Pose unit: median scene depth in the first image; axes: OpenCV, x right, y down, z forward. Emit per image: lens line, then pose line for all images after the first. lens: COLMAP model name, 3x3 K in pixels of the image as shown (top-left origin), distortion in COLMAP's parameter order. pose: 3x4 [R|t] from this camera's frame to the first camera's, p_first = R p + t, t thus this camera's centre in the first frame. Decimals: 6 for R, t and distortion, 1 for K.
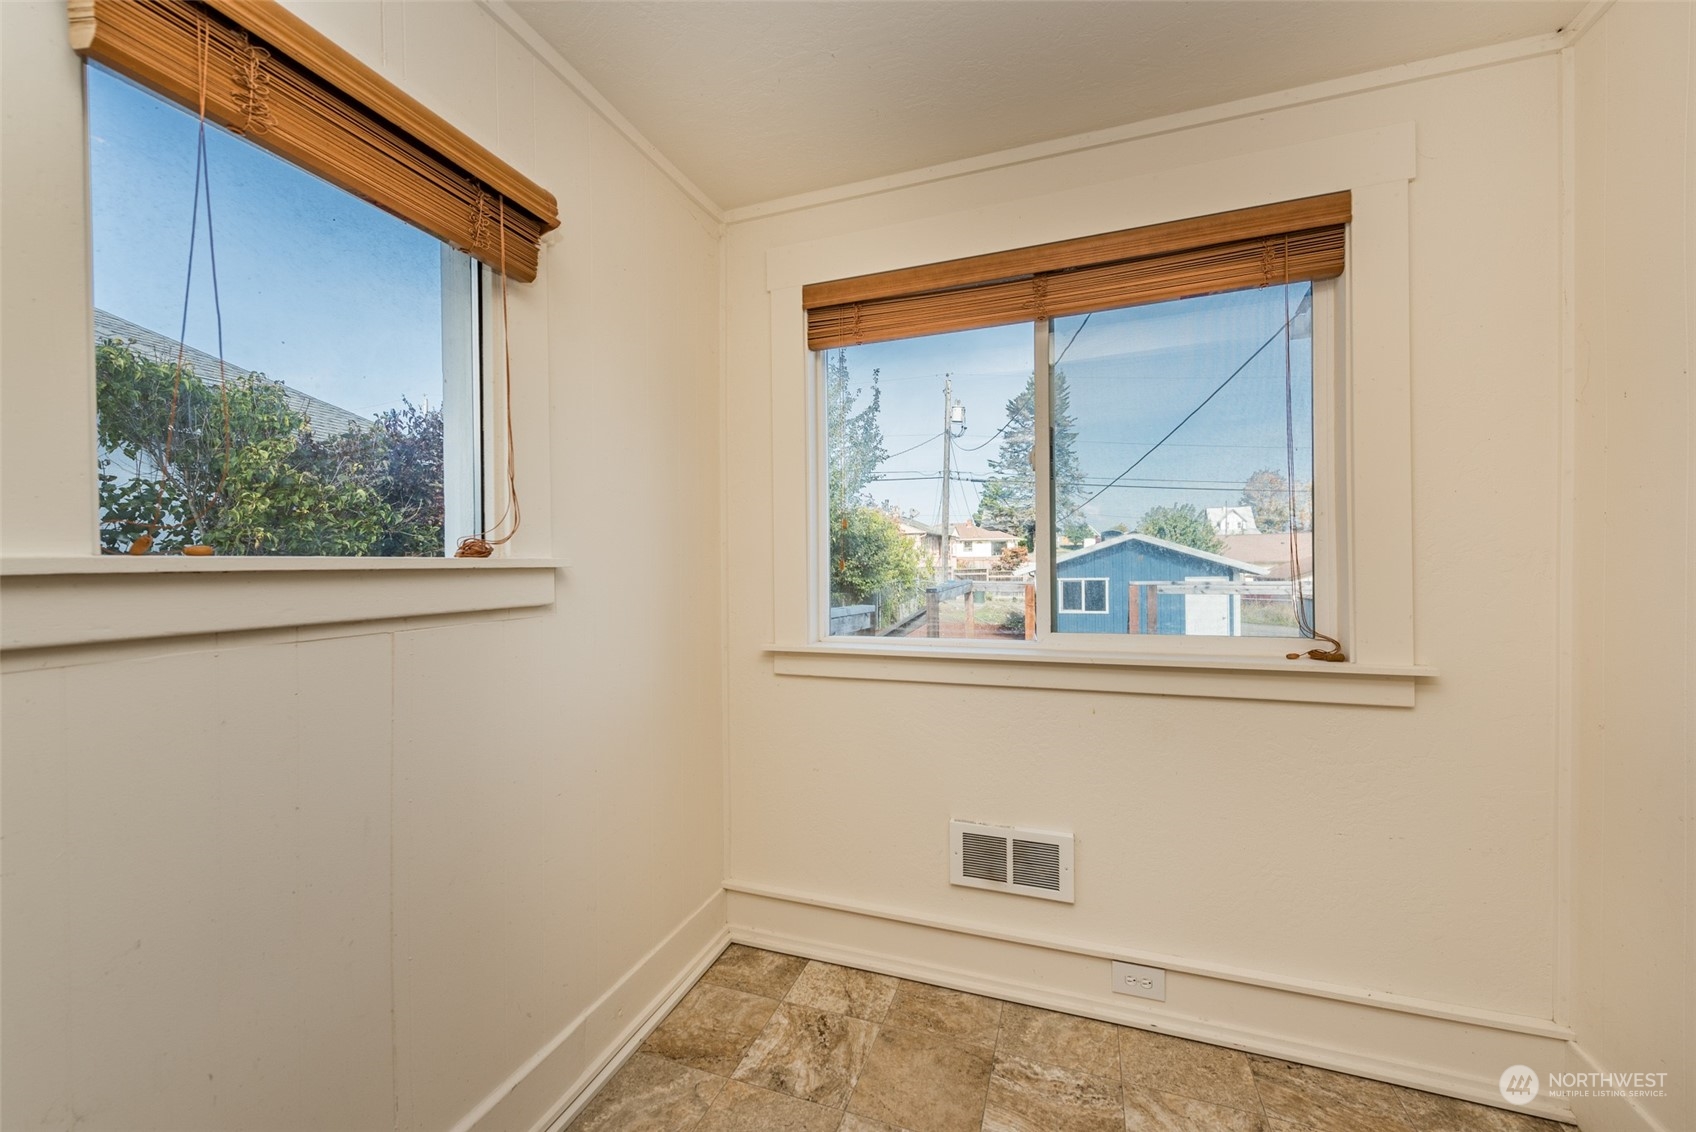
lens RADIAL K [[661.2, 0, 858.7], [0, 661.2, 556.3], [0, 0, 1]] dist [0.014655, -0.004553]
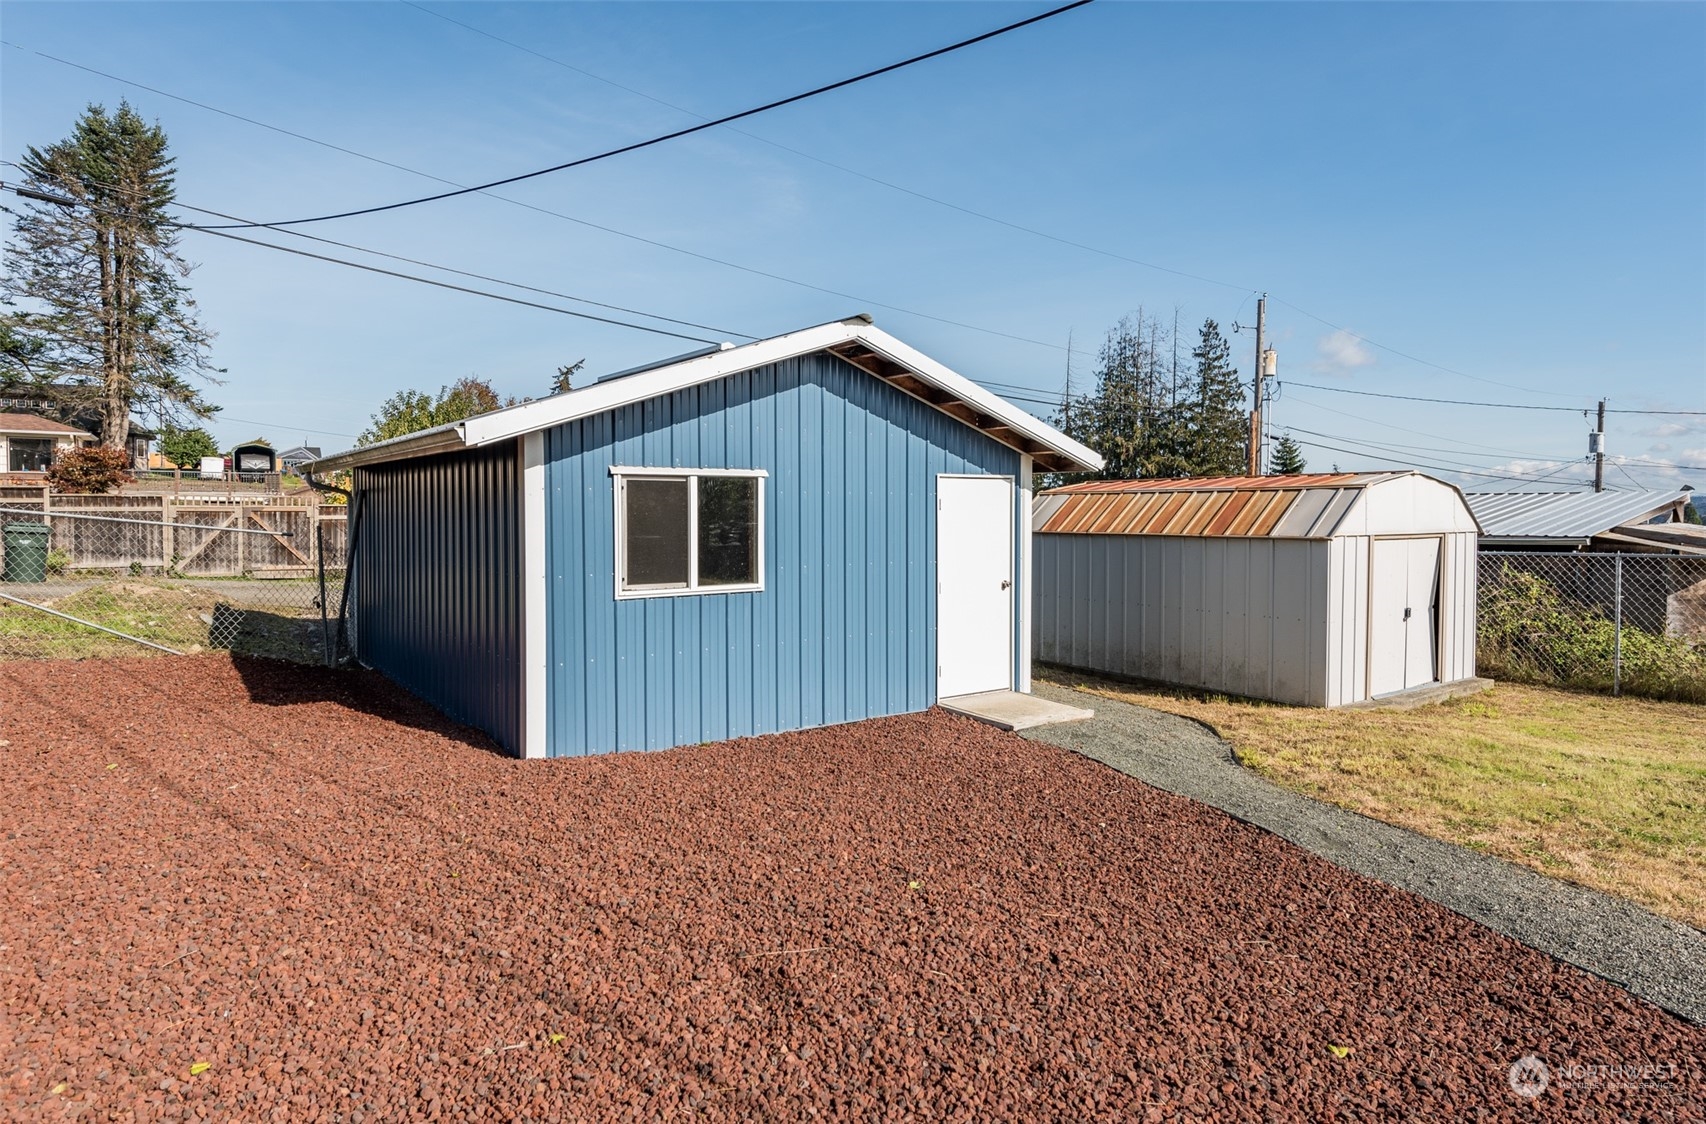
lens RADIAL K [[961.4, 0, 823.6], [0, 961.4, 546.4], [0, 0, 1]] dist [0.005791, 0.000346]
pose [[0.596172, -0.016287, 0.802691, 0.022939], [-0.020516, 0.999159, 0.035511, 0.024033], [-0.802594, -0.037639, 0.595336, 0.343058]]
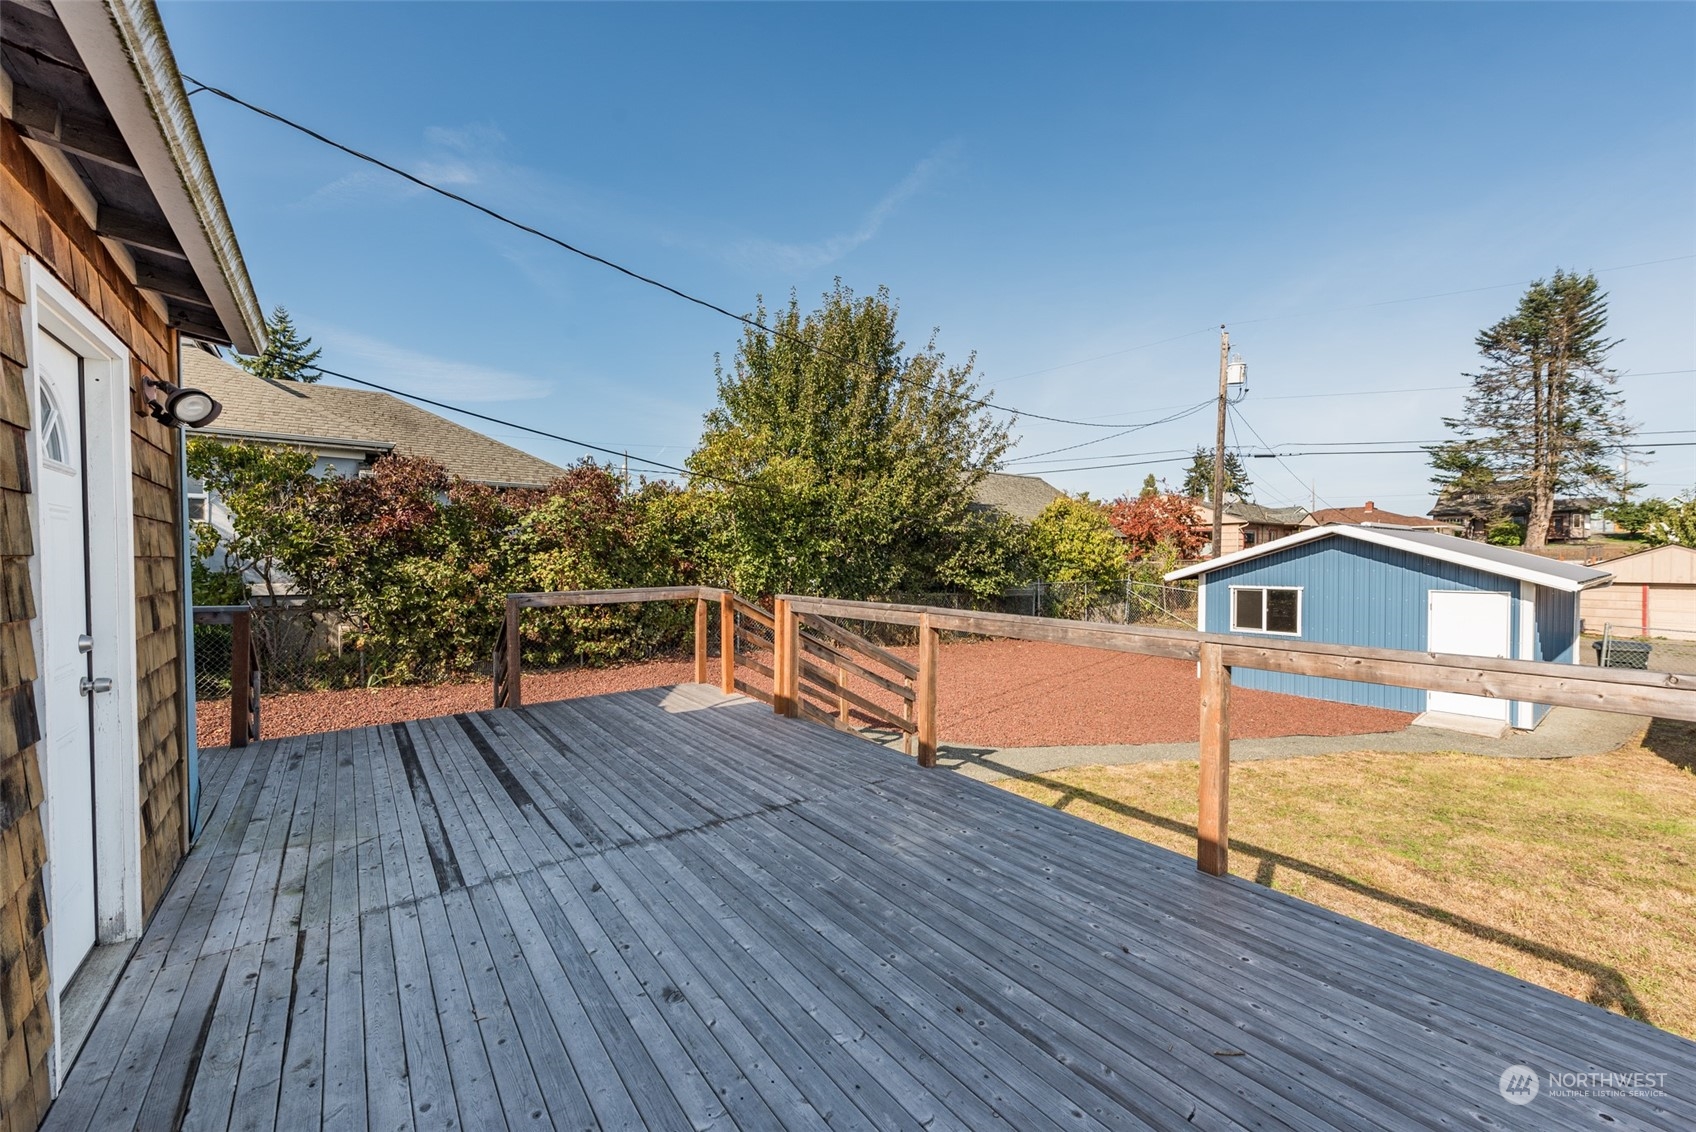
lens RADIAL K [[661.2, 0, 850.8], [0, 661.2, 565.7], [0, 0, 1]] dist [0.014655, -0.004553]
pose [[0.830179, 0.020227, -0.557130, 0.176089], [-0.004477, 0.999551, 0.029618, -0.004748], [0.557479, -0.022094, 0.829897, 0.061909]]
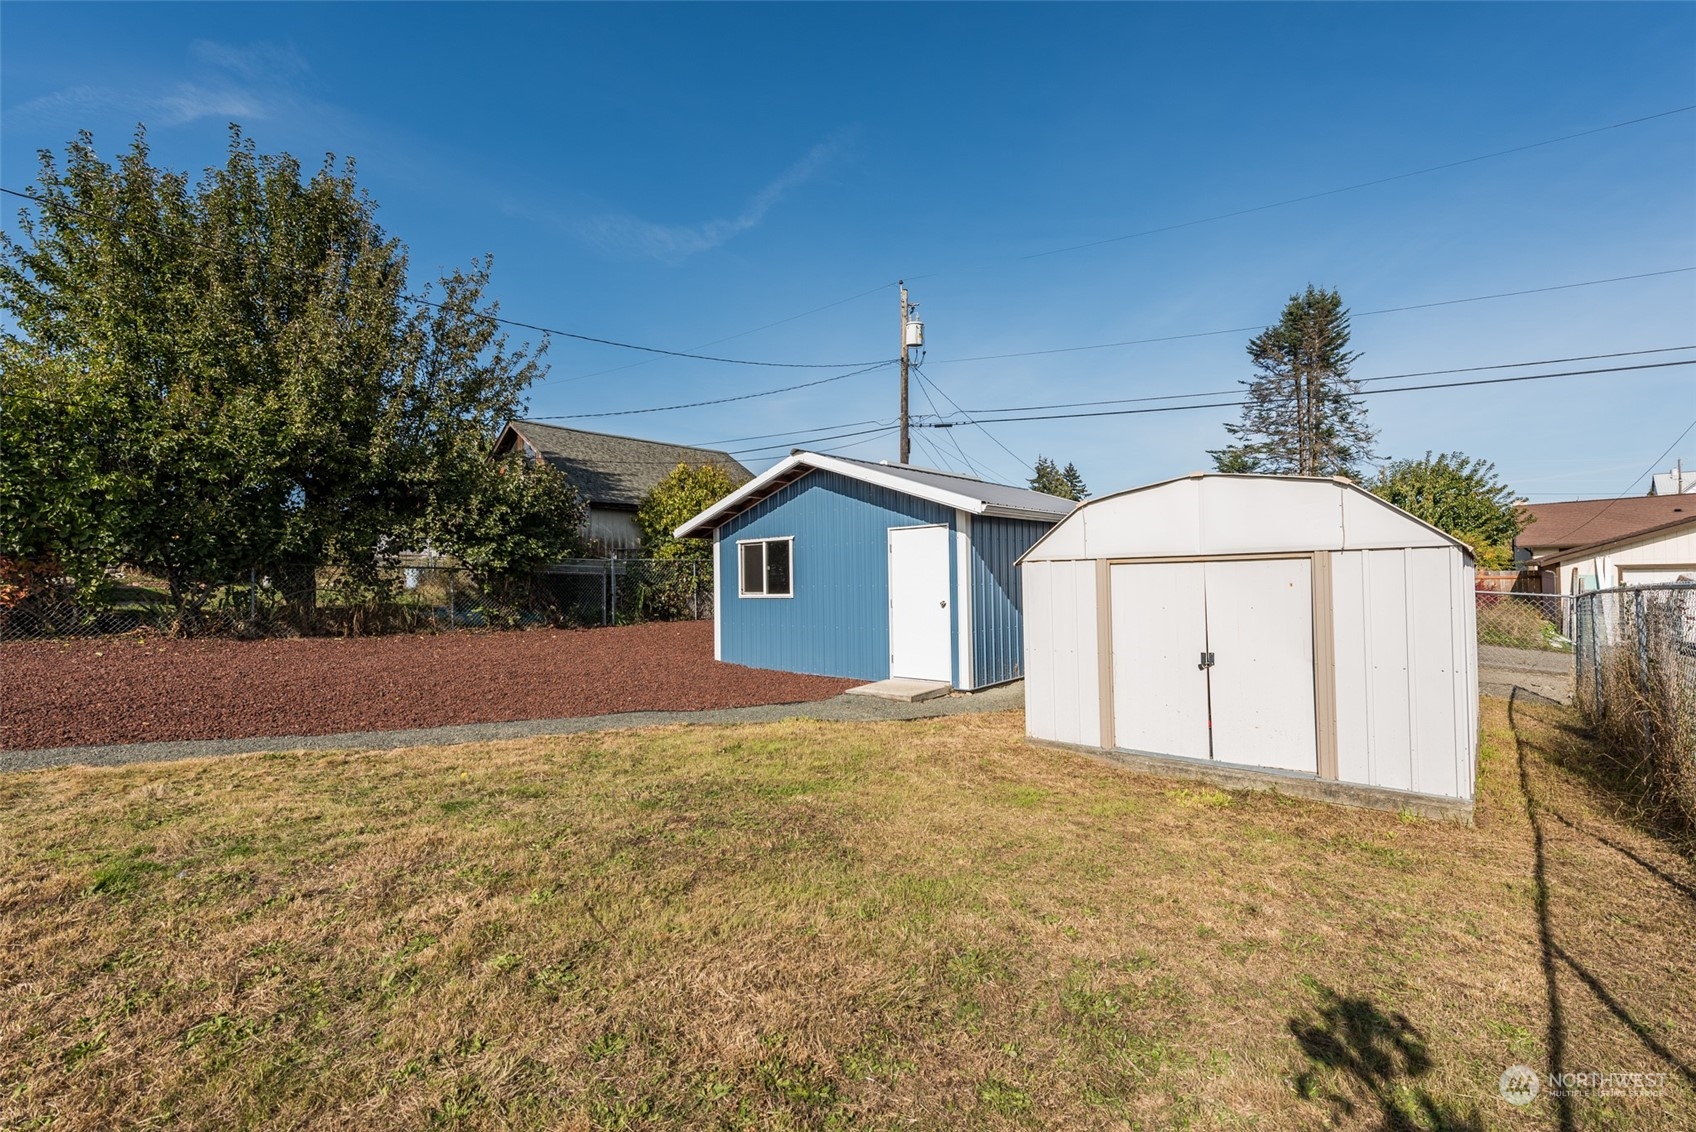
lens RADIAL K [[725.8, 0, 847.6], [0, 725.8, 565.2], [0, 0, 1]] dist [0.003054, -0.000084]
pose [[0.921270, -0.011316, -0.388758, 0.315596], [0.011453, 0.999932, -0.001965, 0.028260], [0.388754, -0.002643, 0.921338, 0.207019]]
